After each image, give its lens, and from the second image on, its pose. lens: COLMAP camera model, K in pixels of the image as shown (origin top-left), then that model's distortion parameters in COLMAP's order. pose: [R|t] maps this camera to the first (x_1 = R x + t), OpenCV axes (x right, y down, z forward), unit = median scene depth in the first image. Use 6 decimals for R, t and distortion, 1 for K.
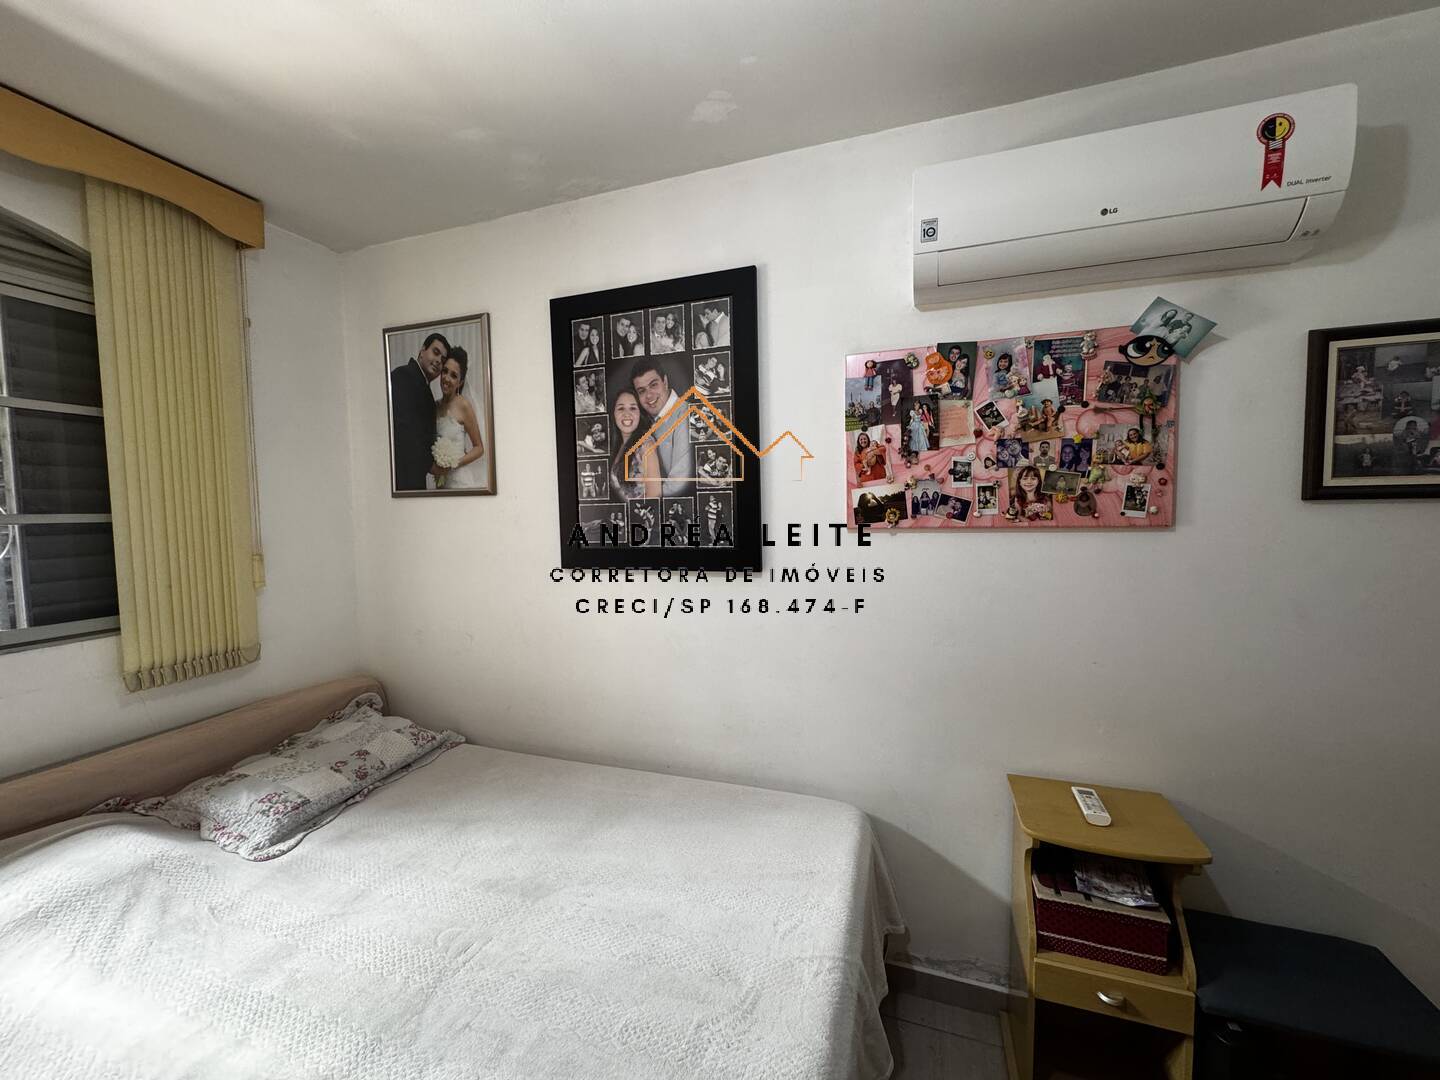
lens RADIAL K [[570.7, 0, 712.3], [0, 570.7, 541.9], [0, 0, 1]] dist [-0.004335, 0.000685]
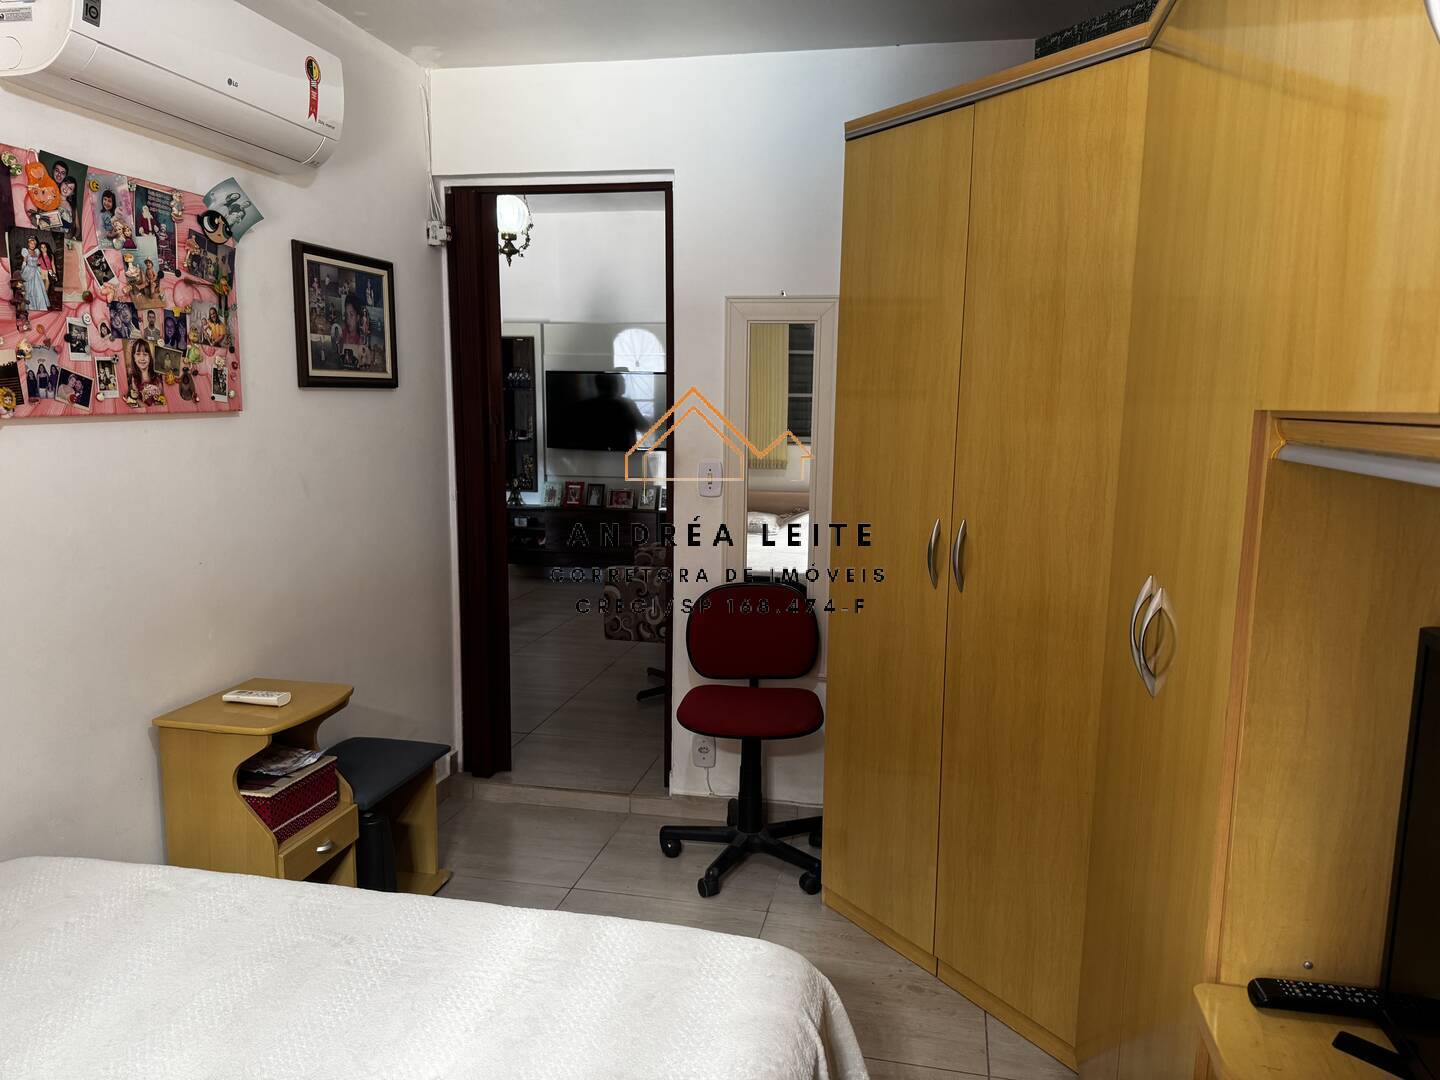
lens RADIAL K [[1015.5, 0, 727.6], [0, 1015.5, 536.2], [0, 0, 1]] dist [0.041447, -0.052490]
pose [[-0.128170, -0.126098, 0.983703, -1.082103], [0.047910, 0.989939, 0.133140, -0.007740], [-0.990594, 0.064194, -0.120839, 0.376281]]
